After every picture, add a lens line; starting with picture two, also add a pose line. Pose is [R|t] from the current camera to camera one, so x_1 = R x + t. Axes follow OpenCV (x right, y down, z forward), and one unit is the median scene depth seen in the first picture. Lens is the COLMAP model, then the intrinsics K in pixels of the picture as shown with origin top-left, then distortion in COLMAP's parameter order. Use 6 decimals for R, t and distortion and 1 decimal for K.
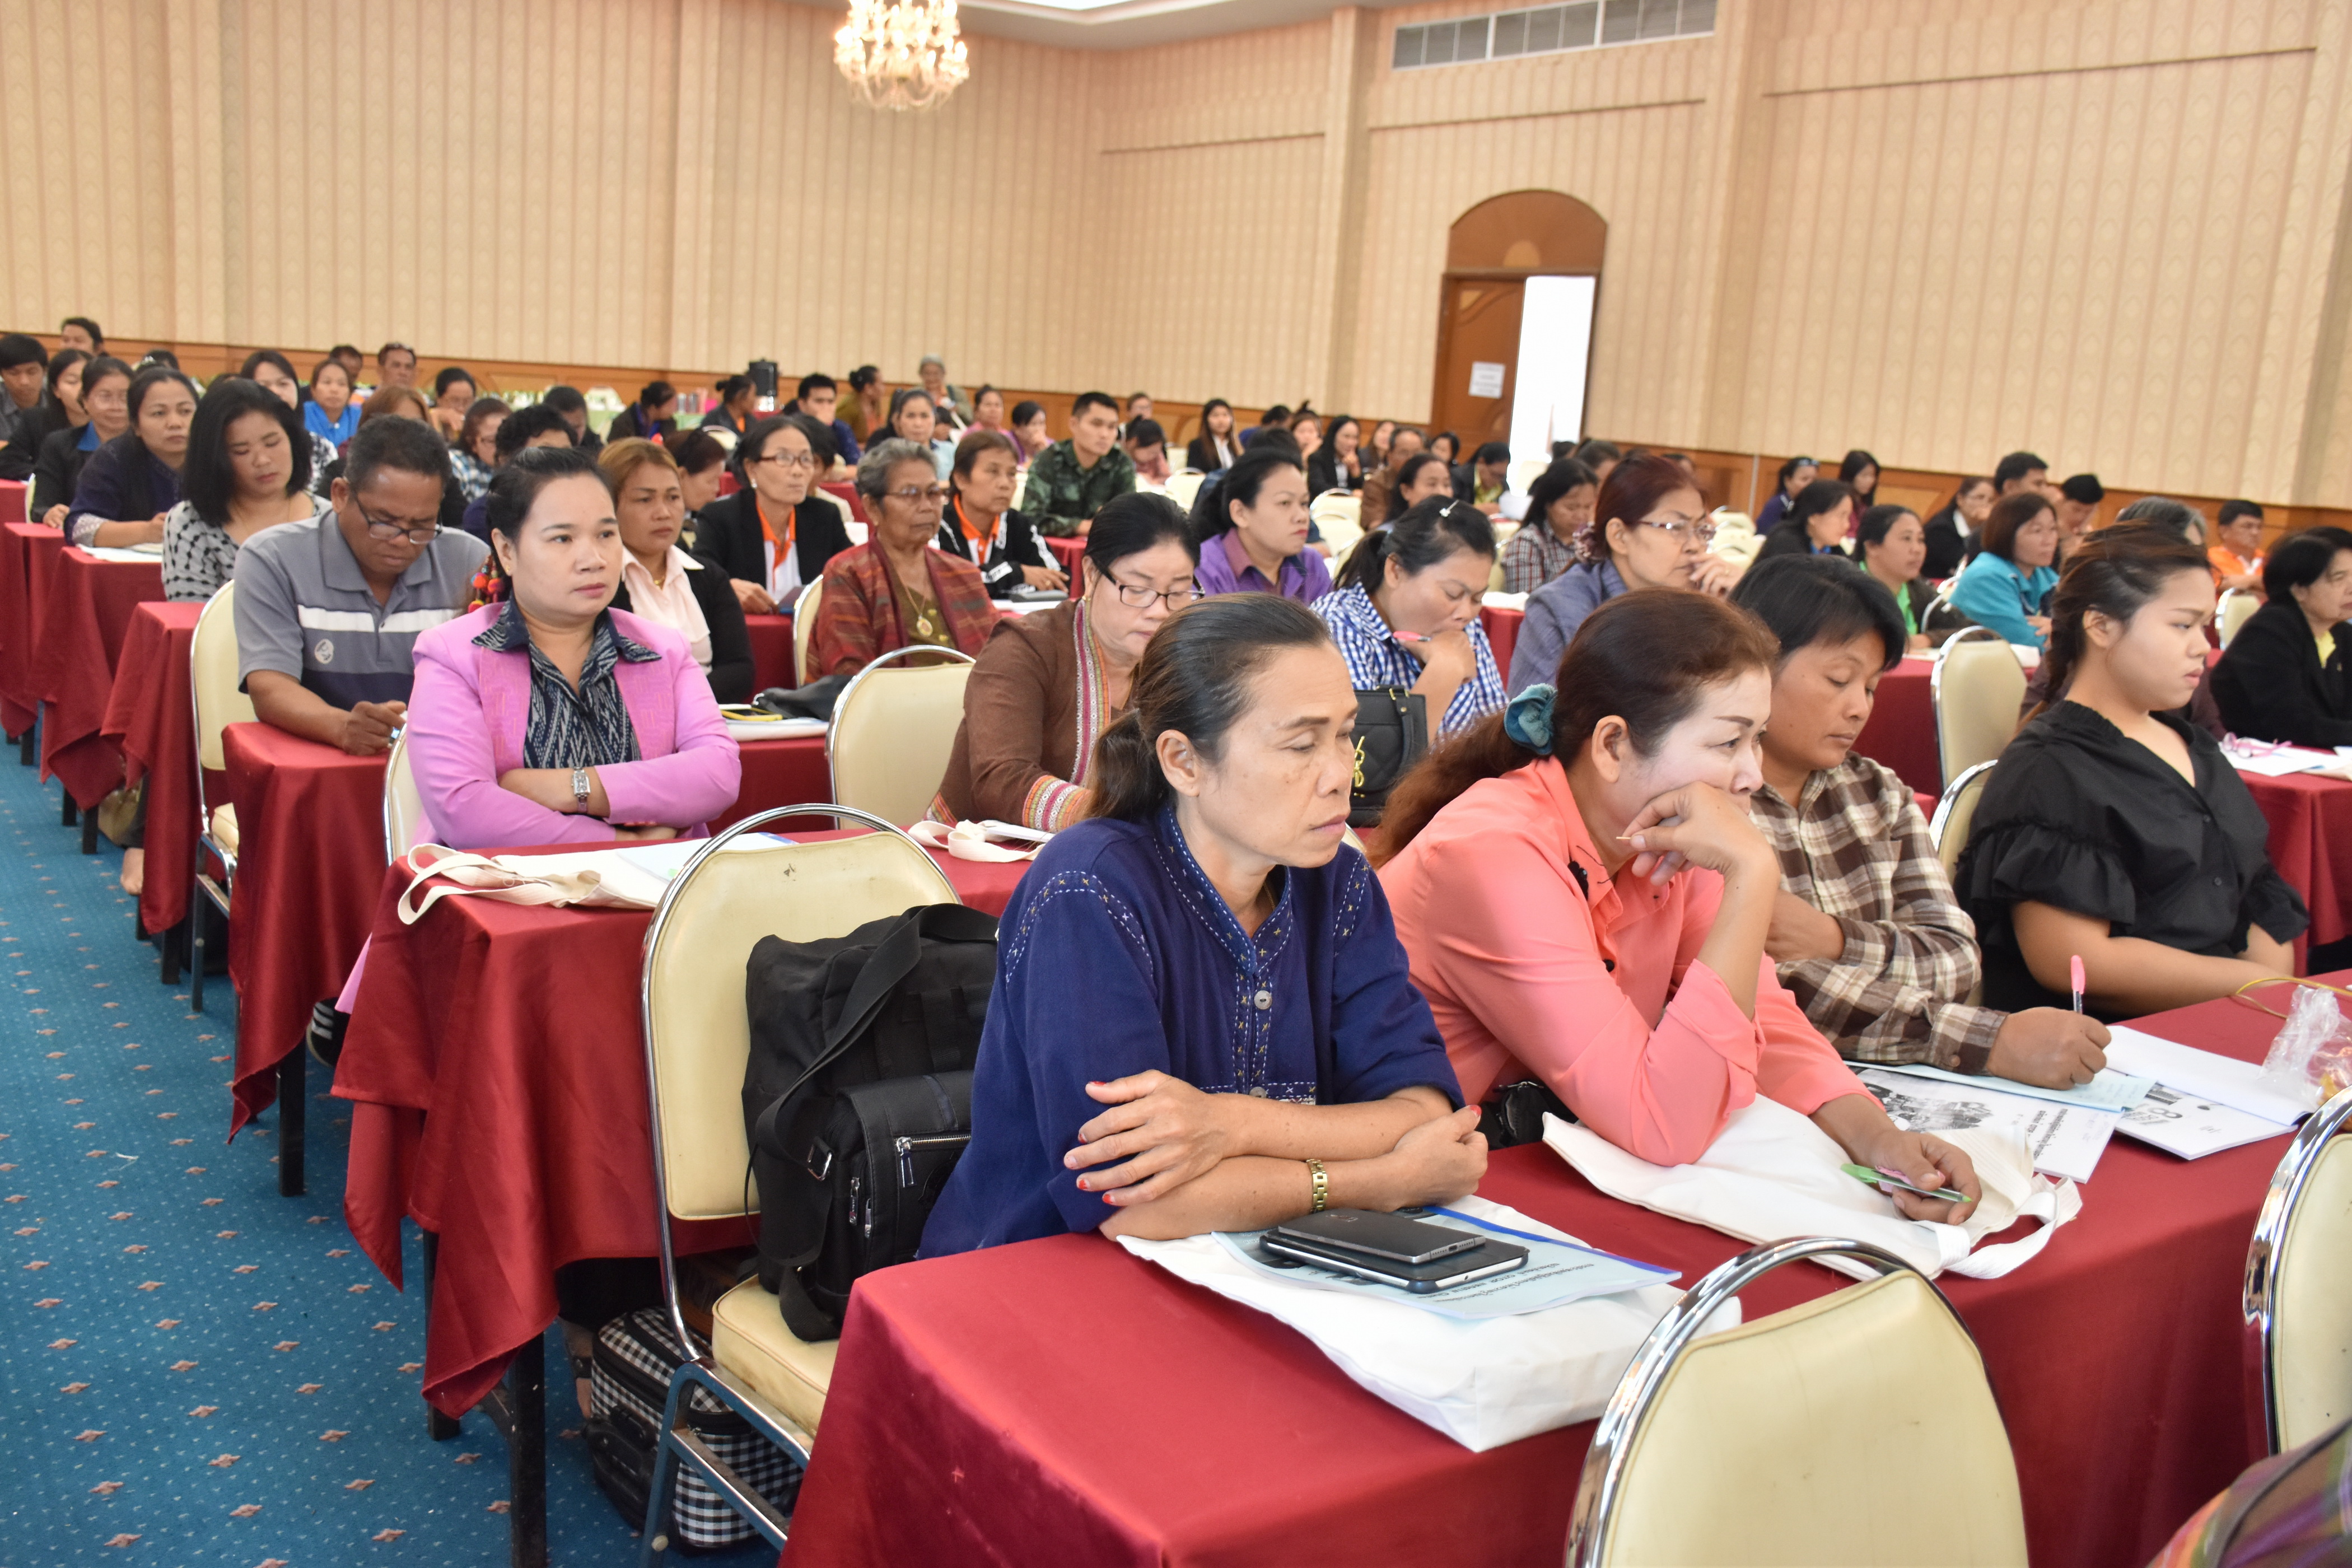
lens RADIAL K [[2158.4, 0, 1148.3], [0, 2158.4, 778.2], [0, 0, 1]] dist [-0.023102, 0.000000]
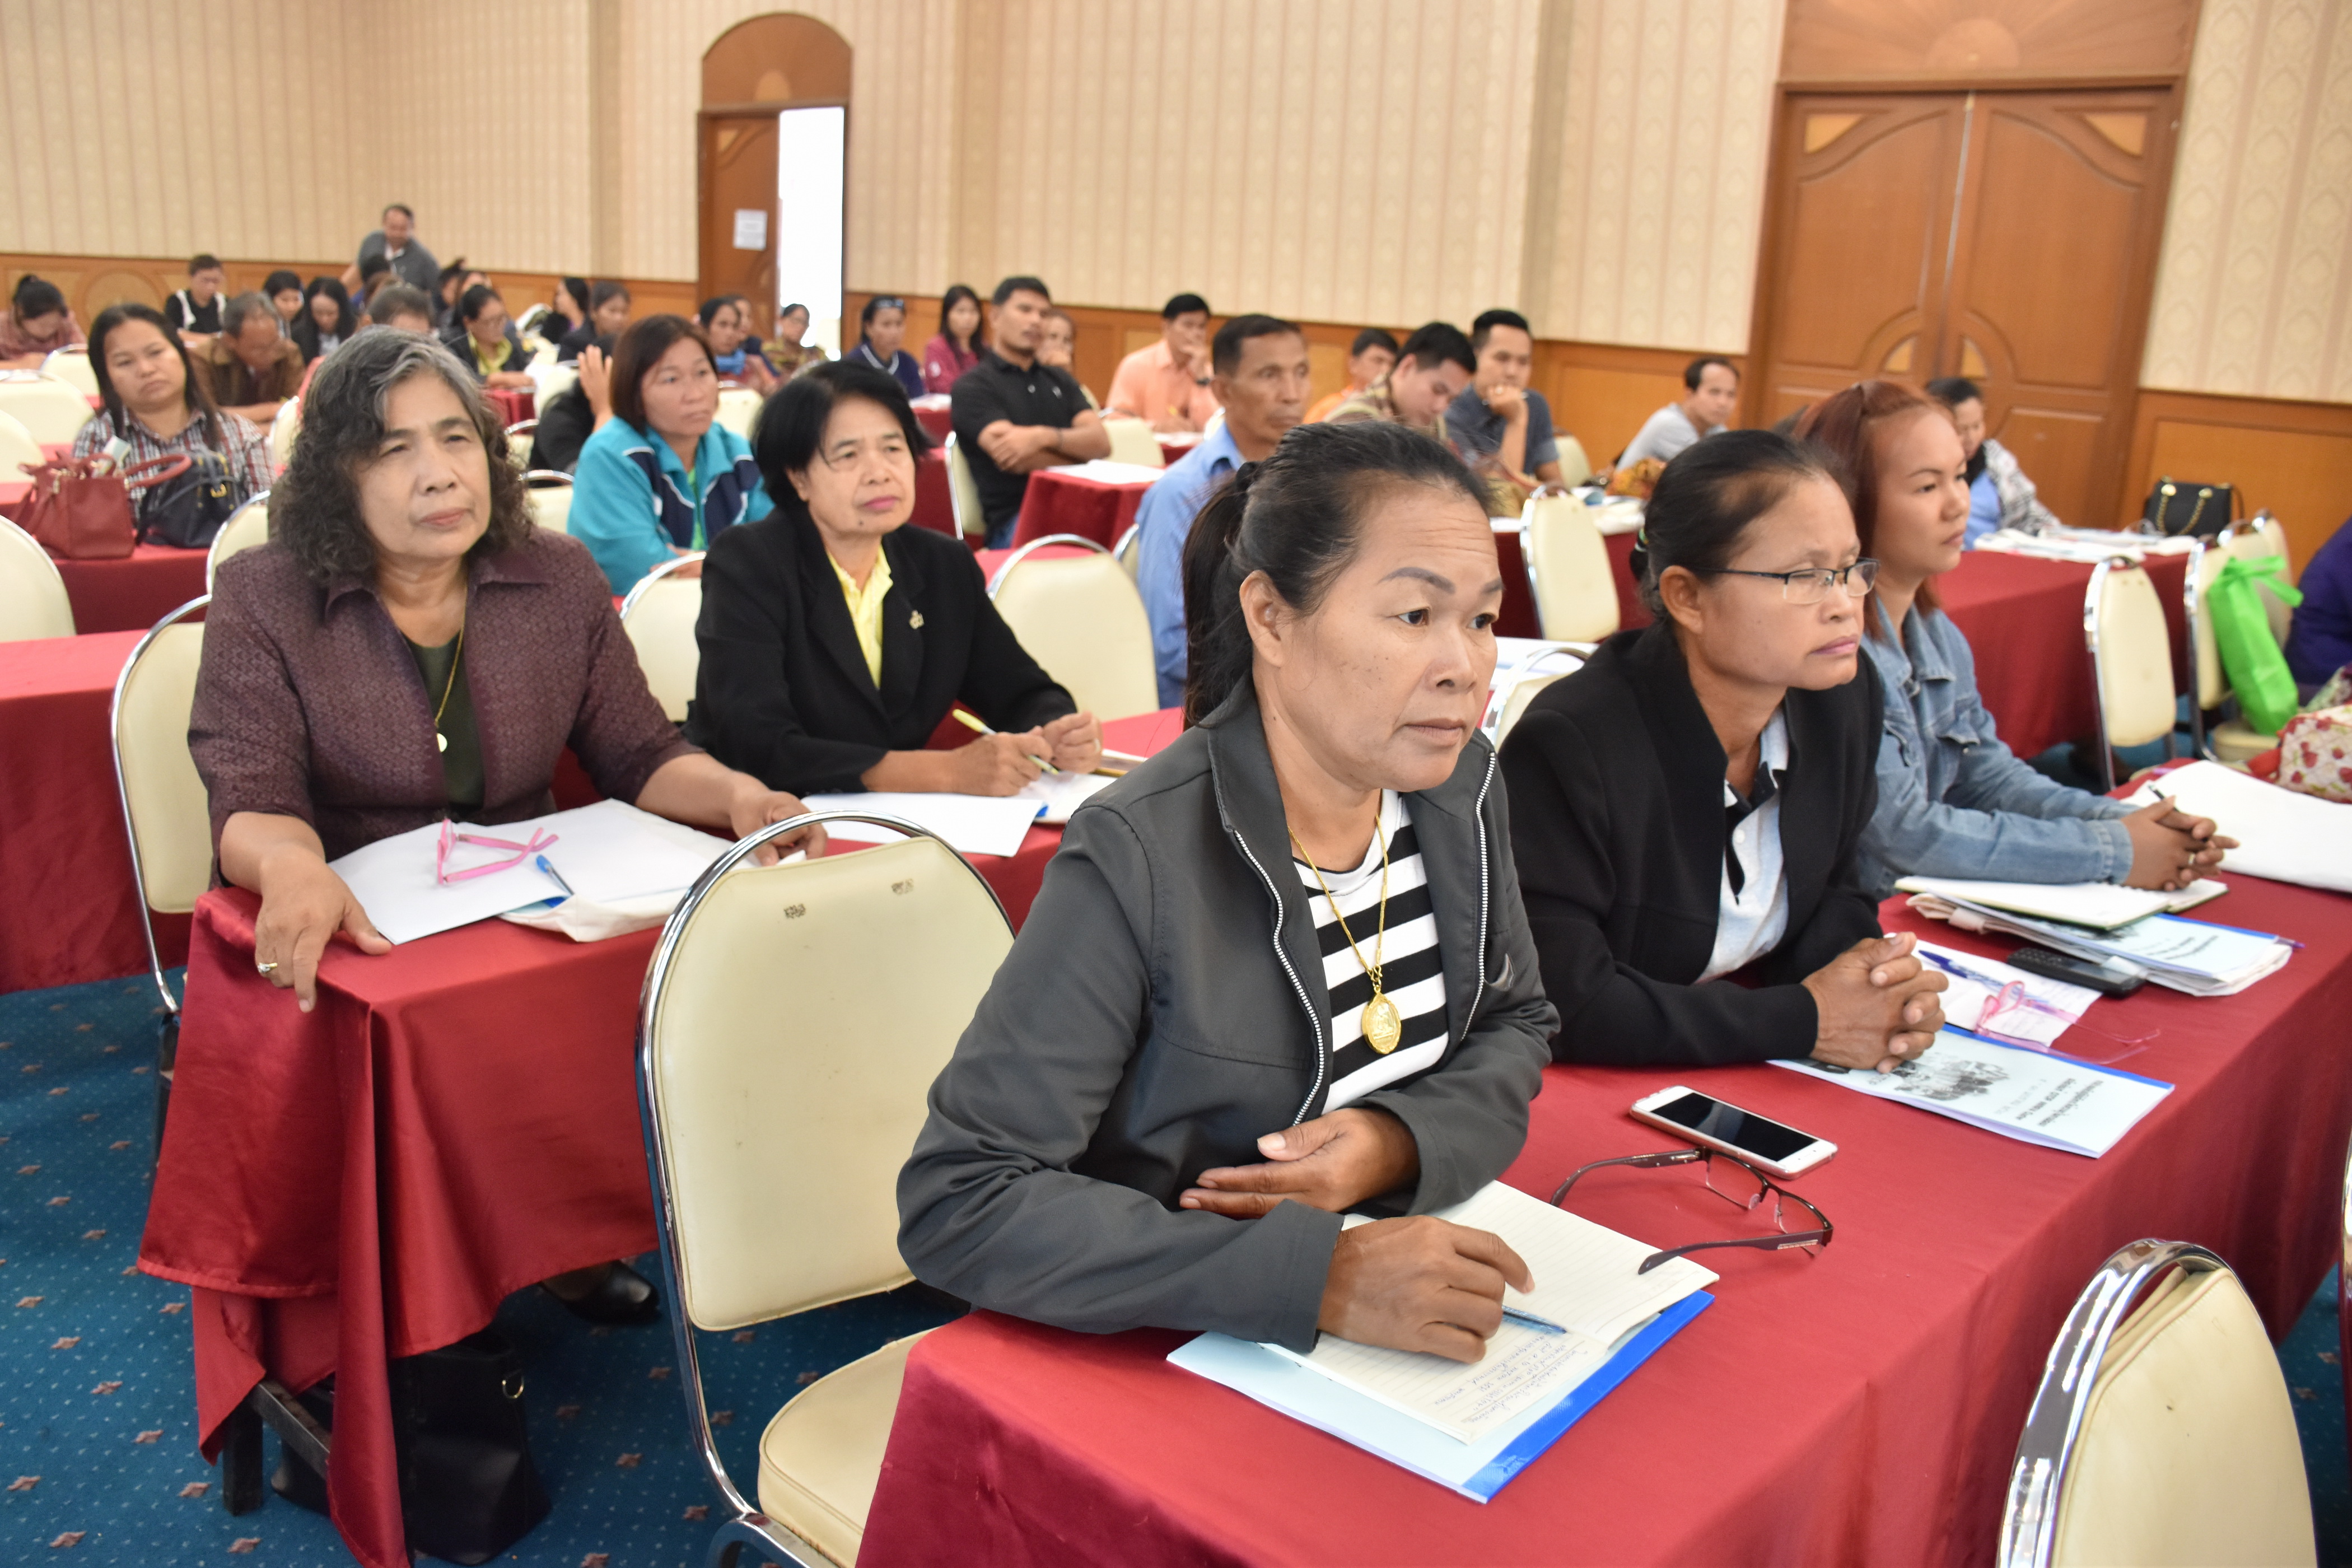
lens RADIAL K [[2052.6, 0, 1190.8], [0, 2052.6, 791.2], [0, 0, 1]] dist [-0.128010, 0.136202]
pose [[0.973876, -0.074676, 0.214450, 0.138658], [0.058308, 0.994952, 0.081669, -0.011342], [-0.219466, -0.067031, 0.973315, 0.130619]]
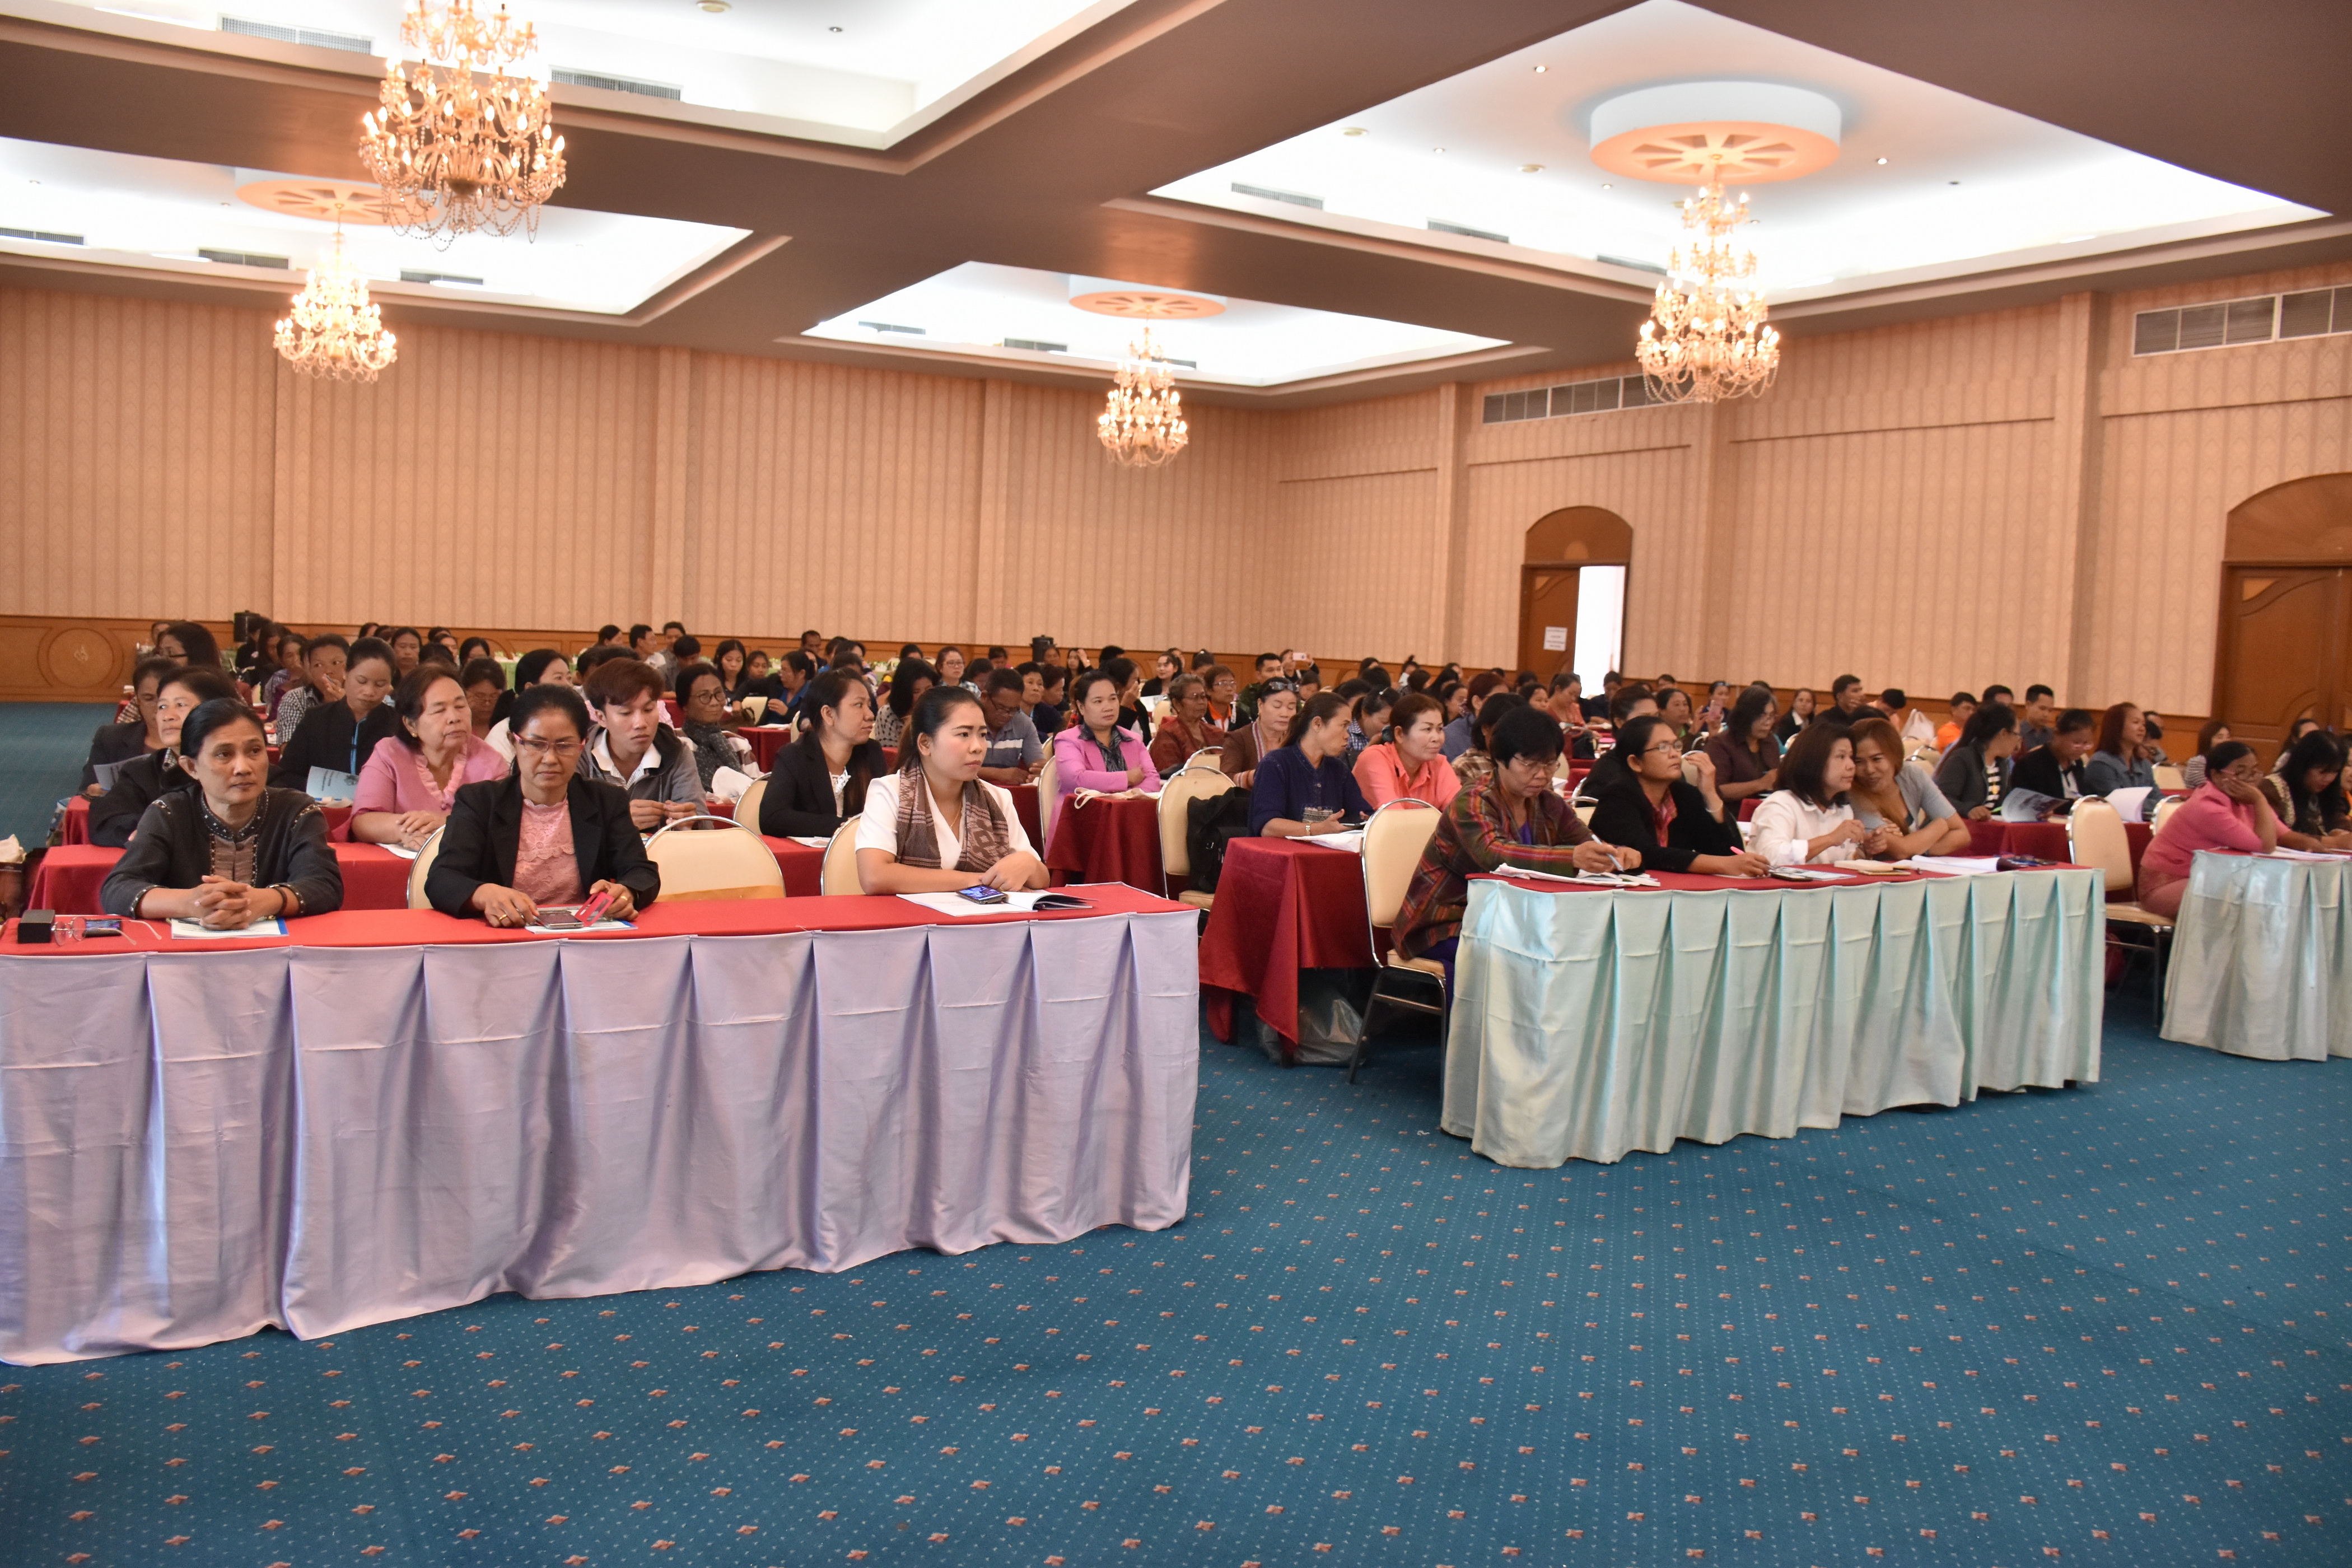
lens RADIAL K [[1937.2, 0, 1128.3], [0, 1937.2, 747.0], [0, 0, 1]] dist [-0.074341, 0.008599]
pose [[0.994458, -0.018959, -0.103415, 0.008464], [0.005469, 0.991604, -0.129200, 0.047345], [0.104997, 0.127918, 0.986211, -0.264770]]
